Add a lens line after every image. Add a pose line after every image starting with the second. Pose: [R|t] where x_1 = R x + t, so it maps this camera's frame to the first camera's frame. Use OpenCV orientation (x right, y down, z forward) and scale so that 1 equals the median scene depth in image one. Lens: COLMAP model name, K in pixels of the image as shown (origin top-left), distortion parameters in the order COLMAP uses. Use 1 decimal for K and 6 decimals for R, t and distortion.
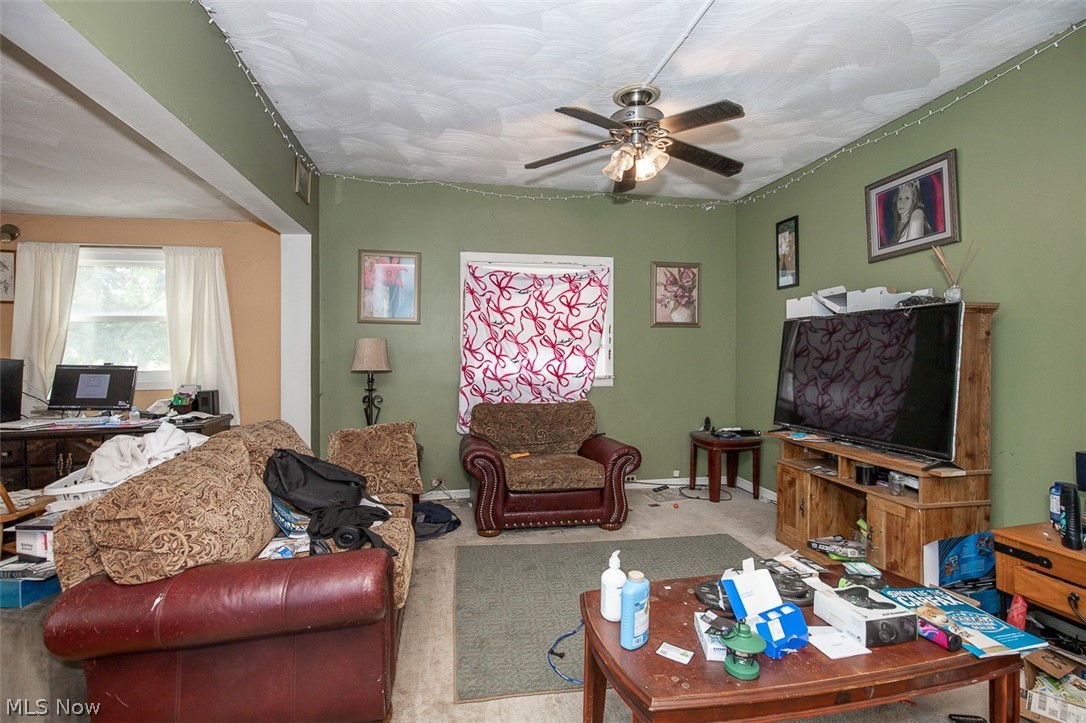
lens RADIAL K [[497.8, 0, 547.0], [0, 497.8, 353.2], [0, 0, 1]] dist [-0.015872, 0.003941]
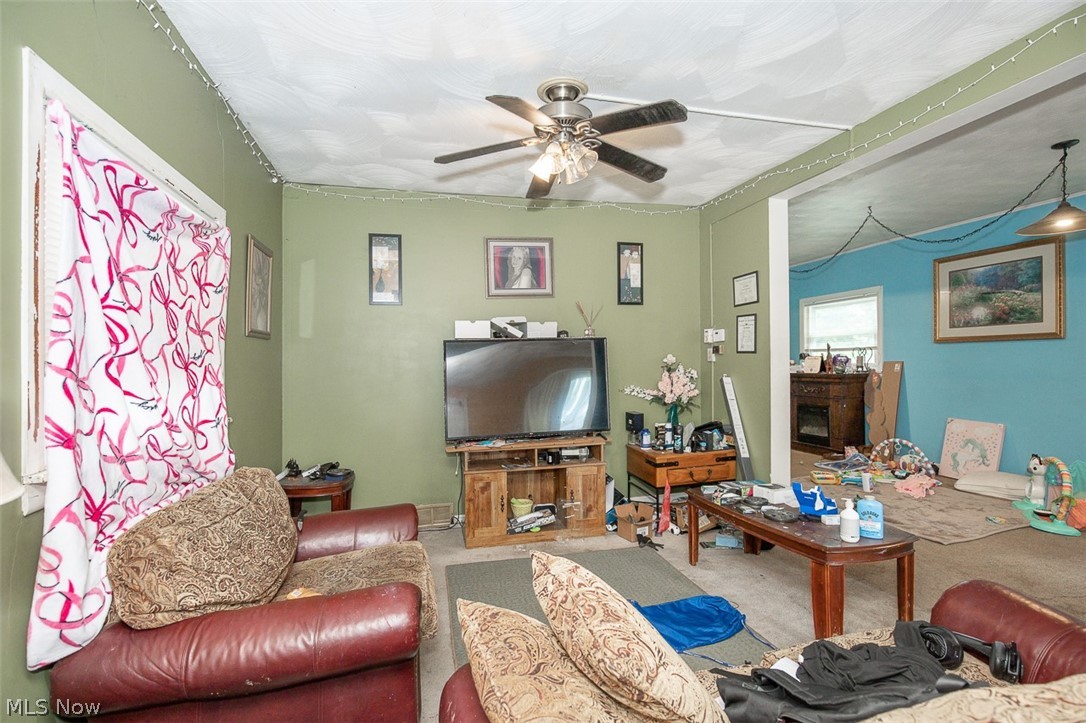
lens RADIAL K [[497.8, 0, 537.5], [0, 497.8, 360.0], [0, 0, 1]] dist [-0.015872, 0.003941]
pose [[-0.043449, 0.006265, 0.999036, -0.475640], [0.020447, 0.999776, -0.005380, -0.011393], [-0.998846, 0.020193, -0.043567, 0.711028]]
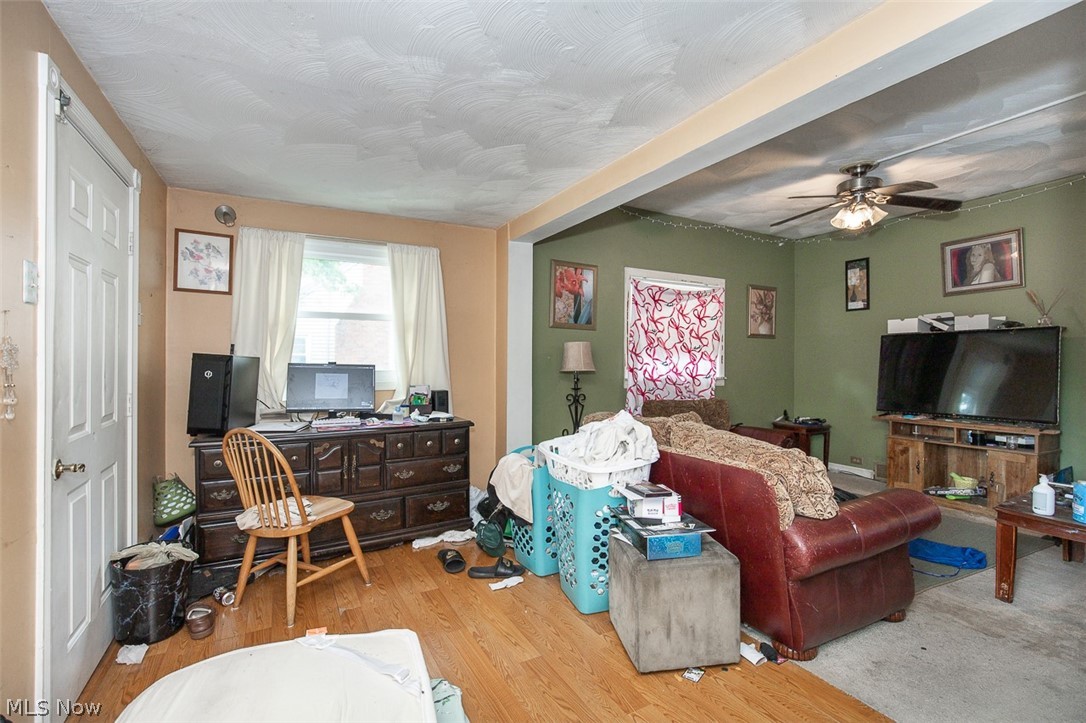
lens RADIAL K [[497.8, 0, 546.4], [0, 497.8, 356.5], [0, 0, 1]] dist [-0.015872, 0.003941]
pose [[0.954808, 0.011281, 0.297008, -0.677571], [-0.006848, 0.999849, -0.015962, 0.018510], [-0.297144, 0.013207, 0.954741, -0.023984]]
